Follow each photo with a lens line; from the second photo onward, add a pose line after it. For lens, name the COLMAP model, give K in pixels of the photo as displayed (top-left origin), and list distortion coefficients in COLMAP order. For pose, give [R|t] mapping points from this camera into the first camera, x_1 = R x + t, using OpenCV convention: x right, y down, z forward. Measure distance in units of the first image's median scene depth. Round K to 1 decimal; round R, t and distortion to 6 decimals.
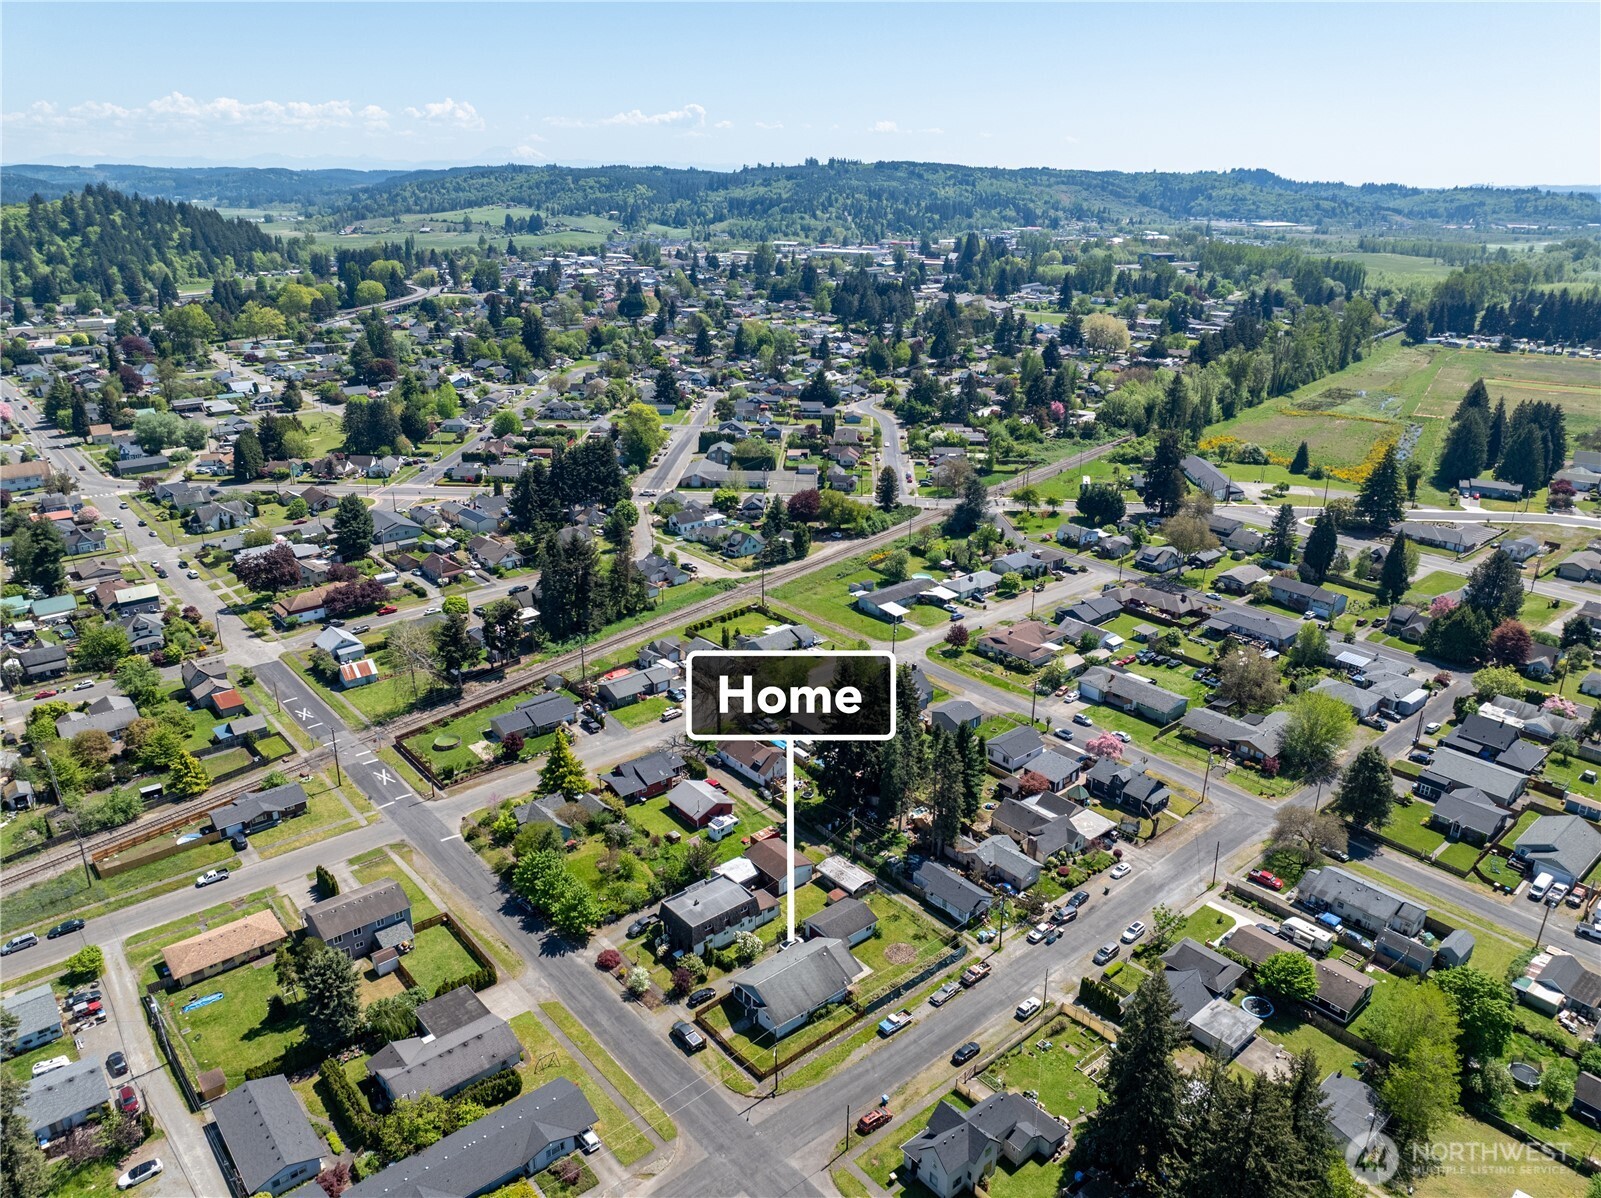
lens RADIAL K [[1129.4, 0, 804.4], [0, 1129.4, 592.1], [0, 0, 1]] dist [-0.041932, -0.004339]
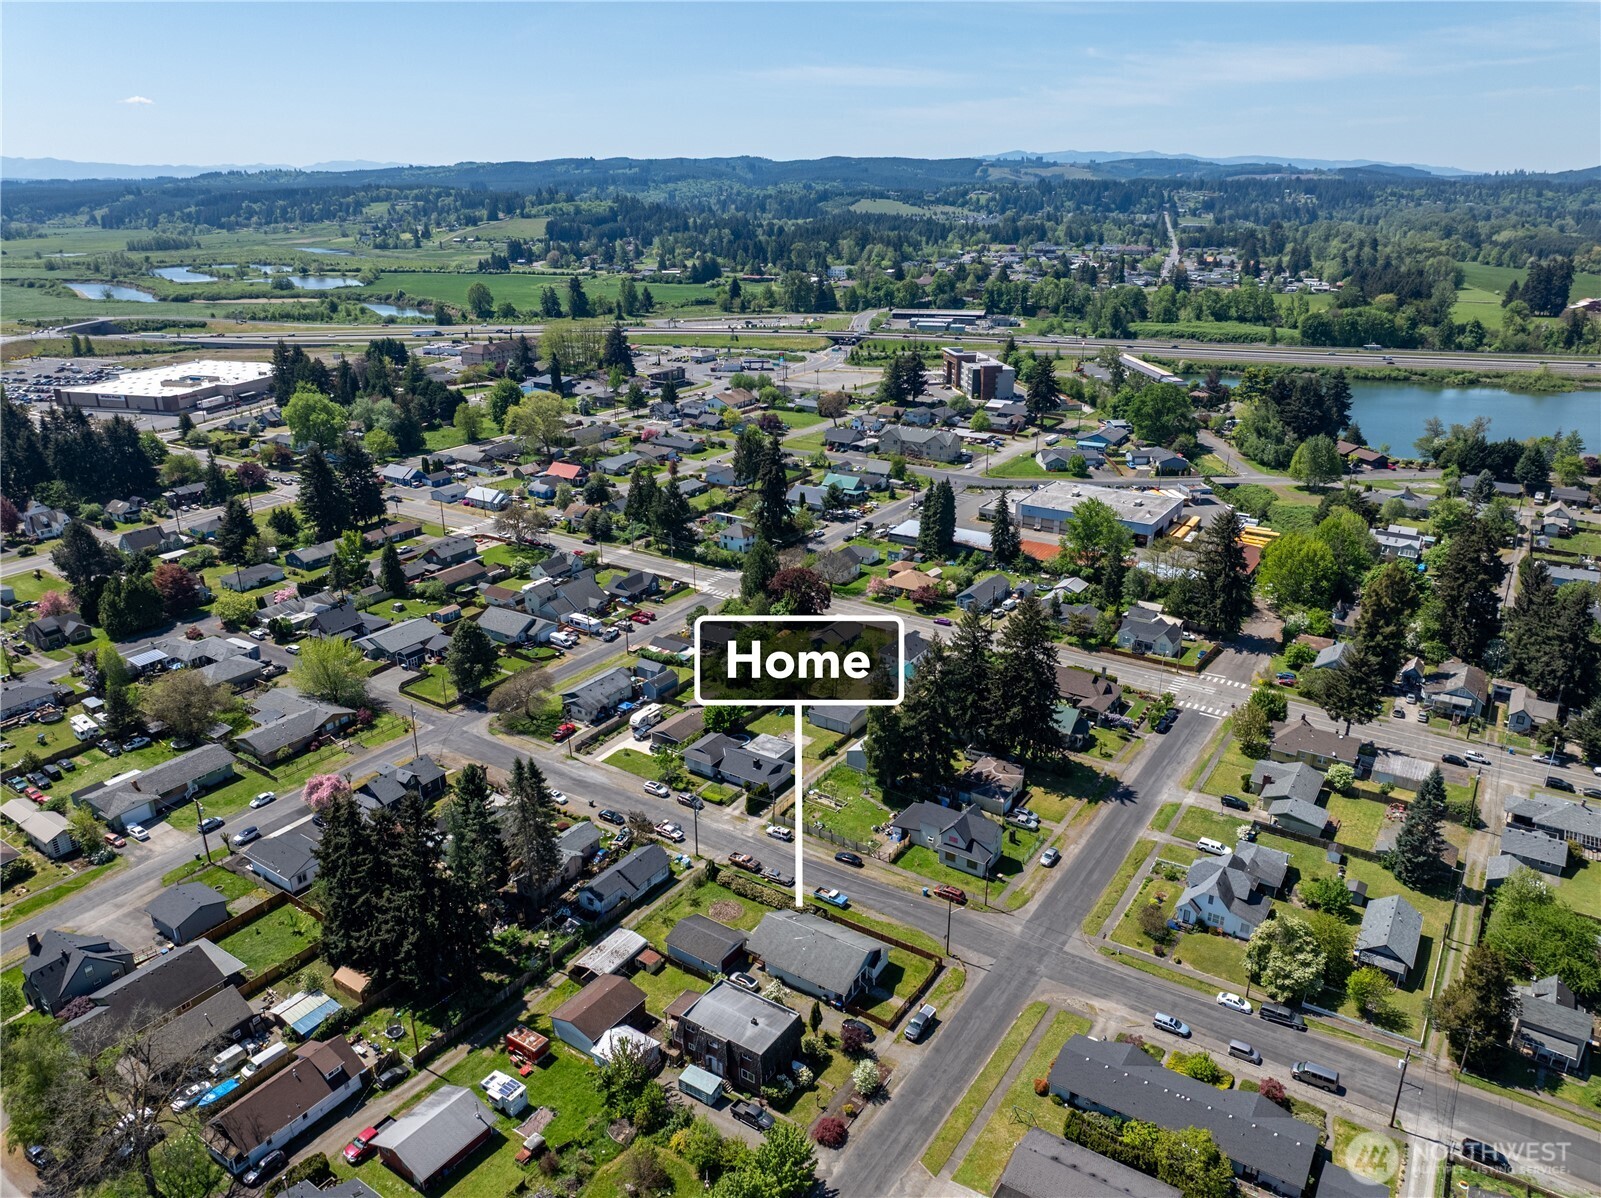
lens RADIAL K [[1129.4, 0, 804.4], [0, 1129.4, 592.1], [0, 0, 1]] dist [-0.041932, -0.004339]
pose [[-0.276762, -0.341489, 0.898214, -0.739207], [0.331835, 0.843261, 0.422843, -0.310511], [-0.901825, 0.415086, -0.120065, 0.979344]]
